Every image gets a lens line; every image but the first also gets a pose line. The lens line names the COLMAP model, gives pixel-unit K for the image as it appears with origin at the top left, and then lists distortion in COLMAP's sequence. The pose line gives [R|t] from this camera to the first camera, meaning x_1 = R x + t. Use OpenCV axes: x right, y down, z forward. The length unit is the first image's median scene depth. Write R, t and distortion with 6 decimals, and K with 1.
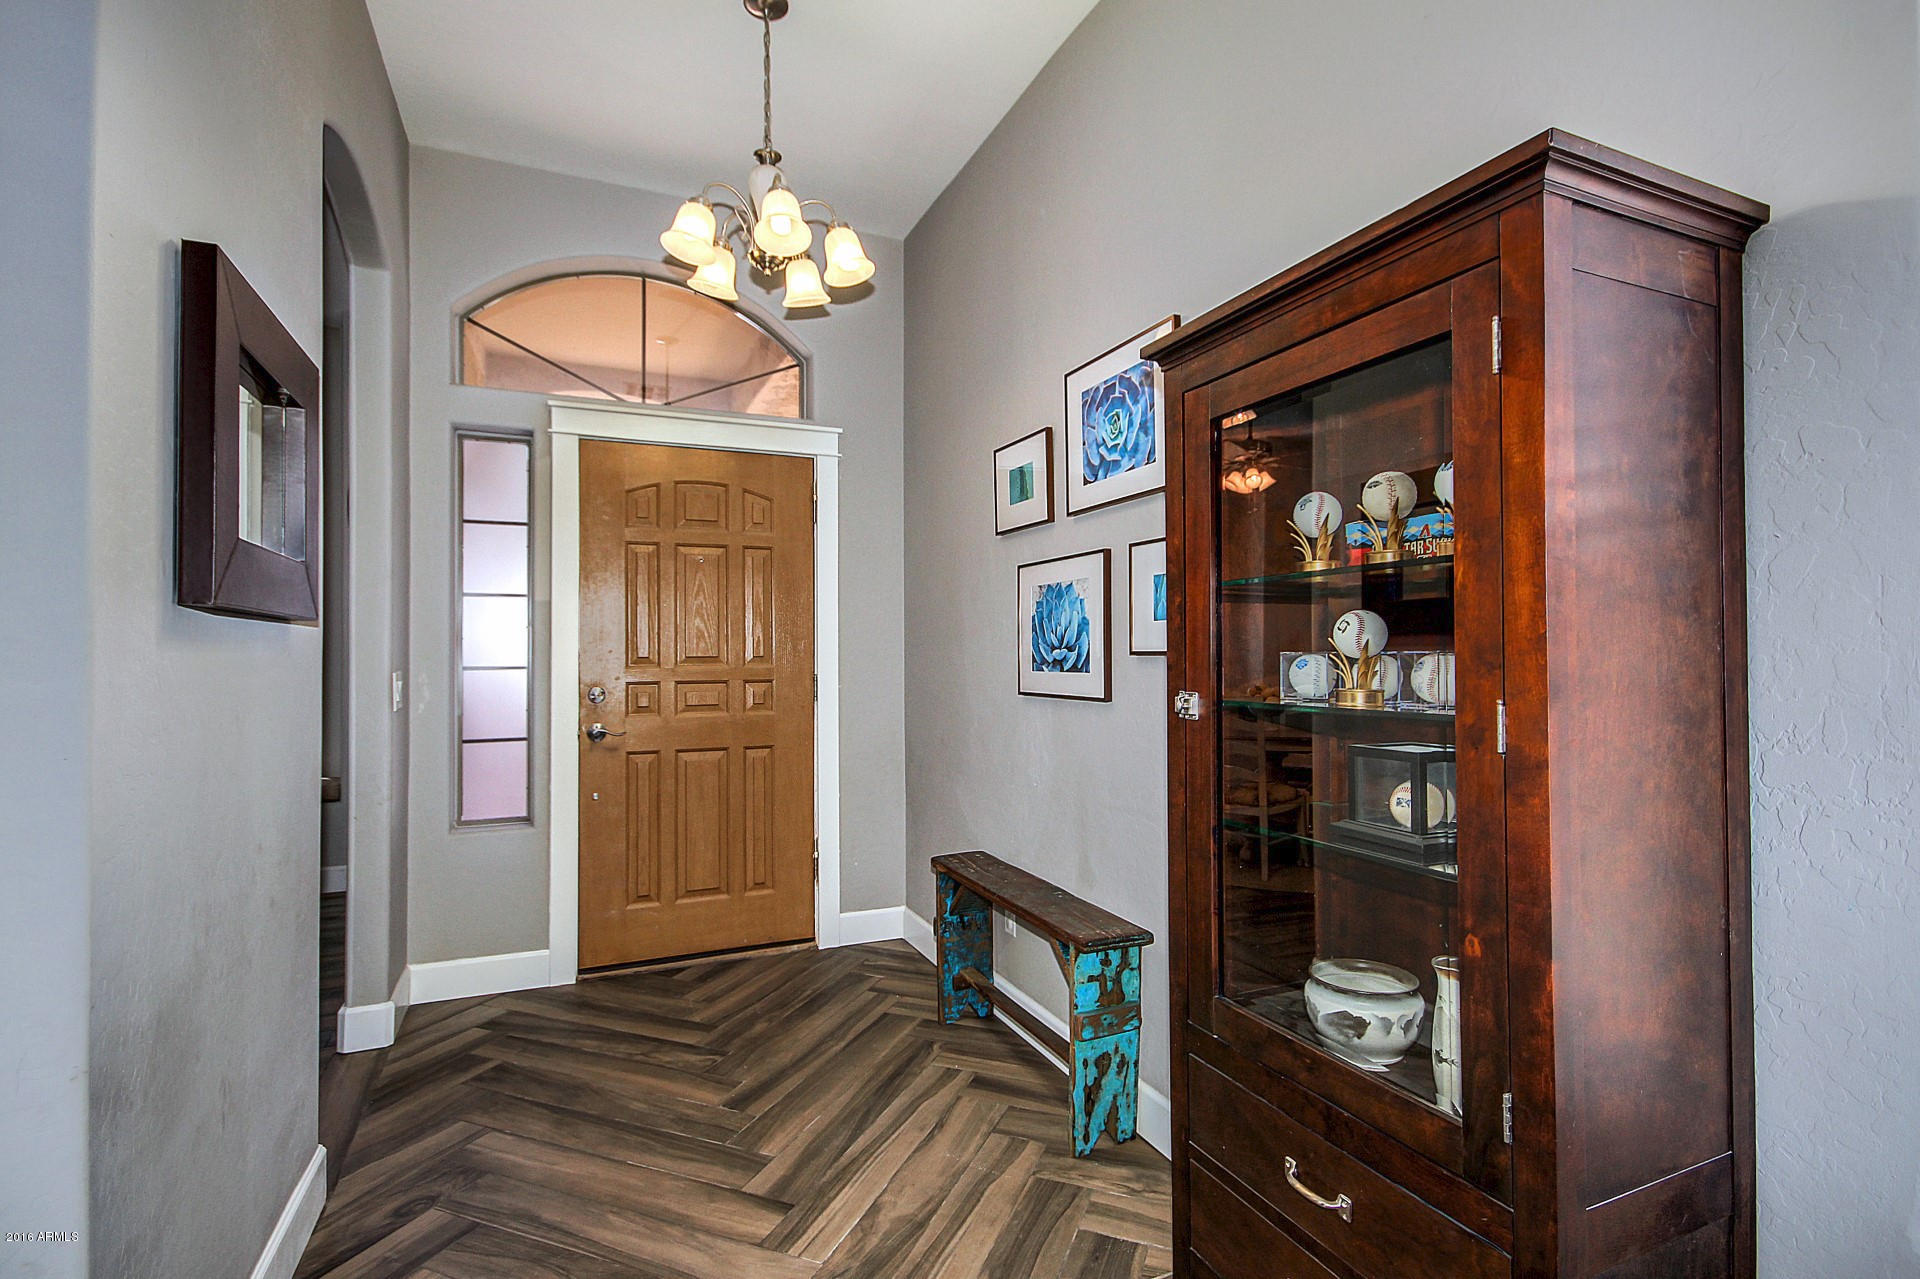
lens RADIAL K [[930.2, 0, 965.3], [0, 930.2, 645.1], [0, 0, 1]] dist [0.003516, -0.001767]
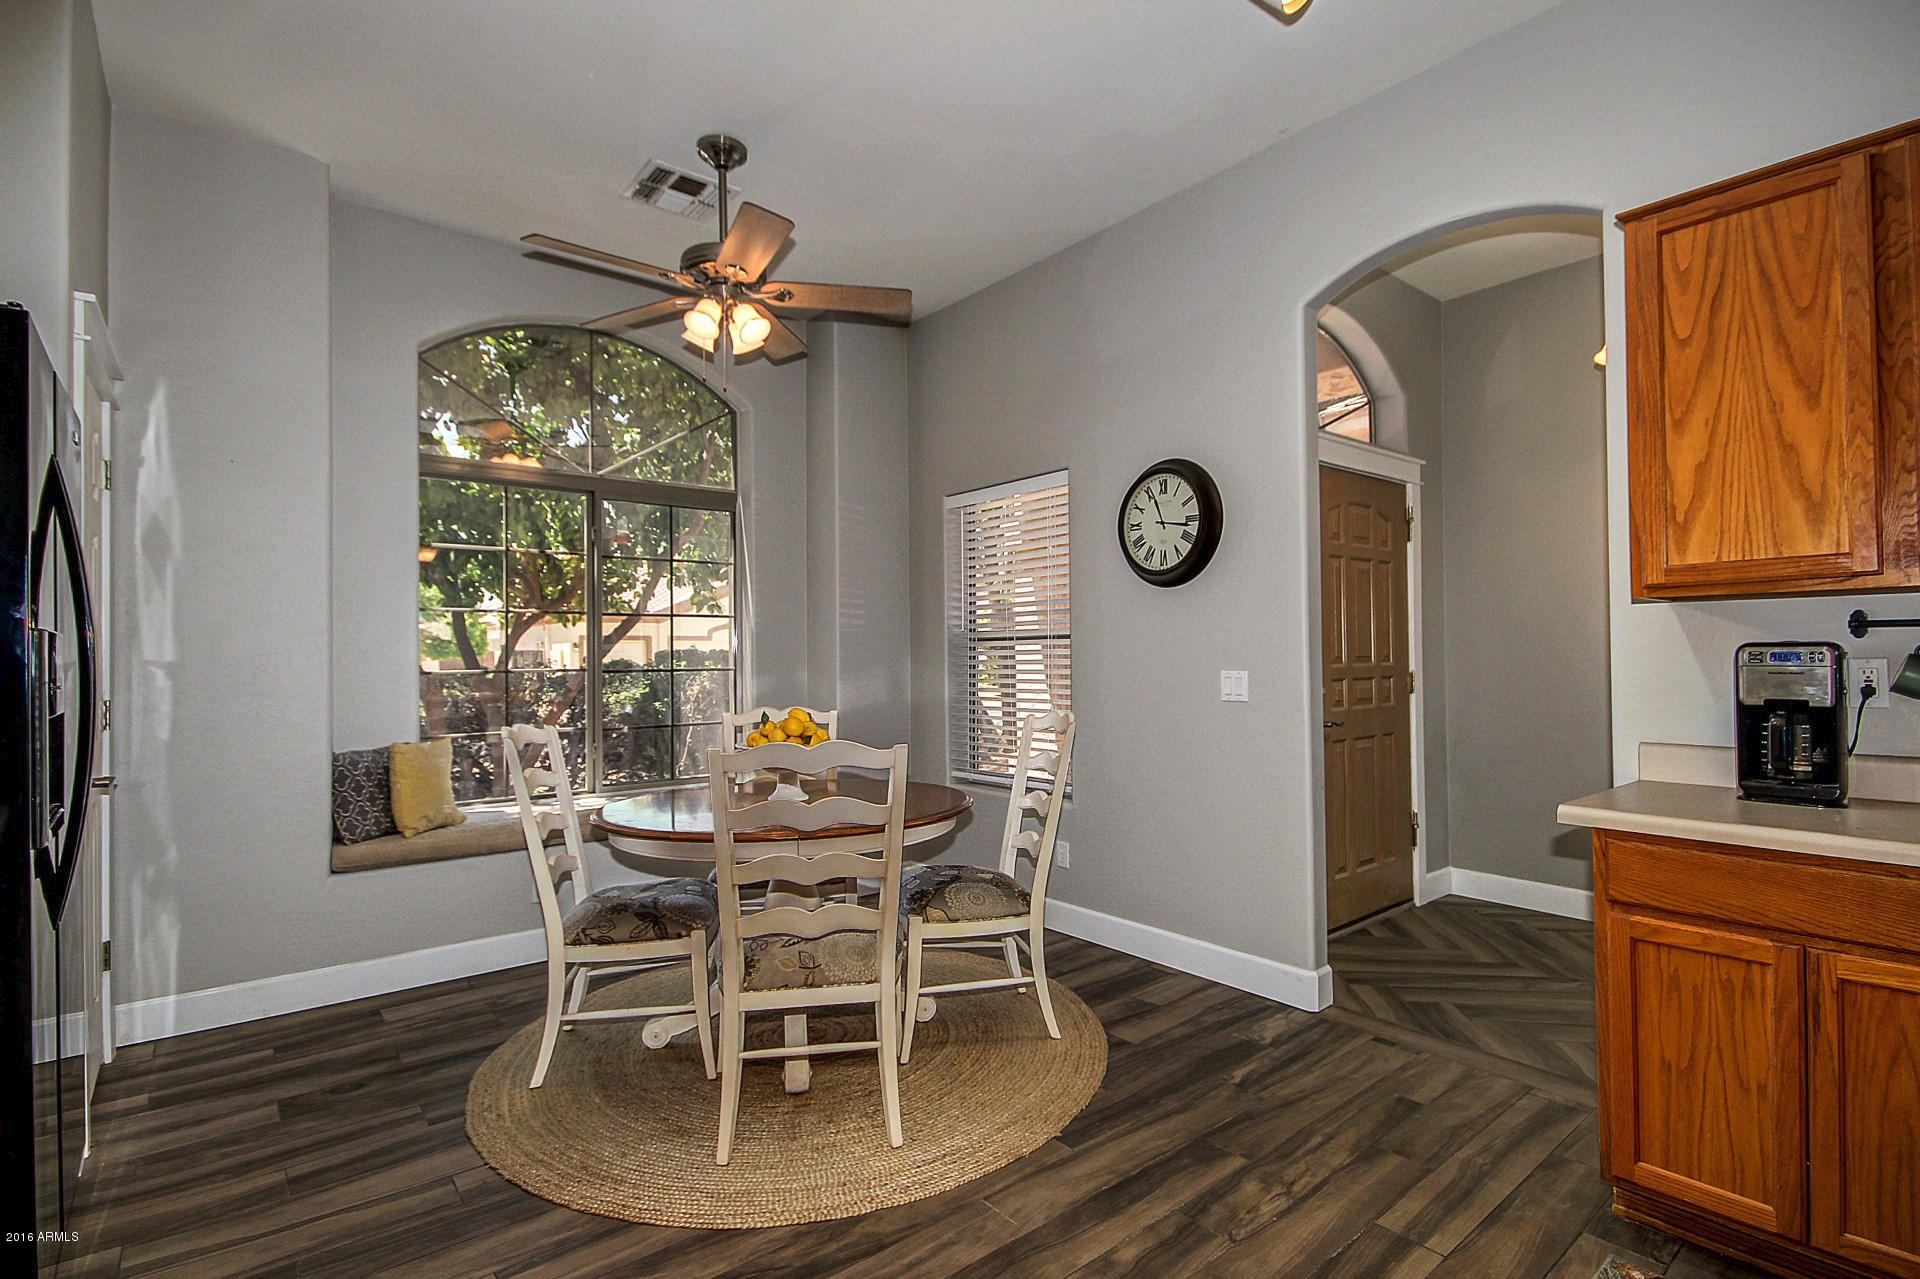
lens RADIAL K [[930.2, 0, 958.9], [0, 930.2, 640.5], [0, 0, 1]] dist [0.003516, -0.001767]
pose [[0.961386, 0.008040, 0.275087, -1.265916], [-0.008030, 0.999967, -0.001161, 0.000271], [-0.275087, -0.001092, 0.961419, 0.044522]]
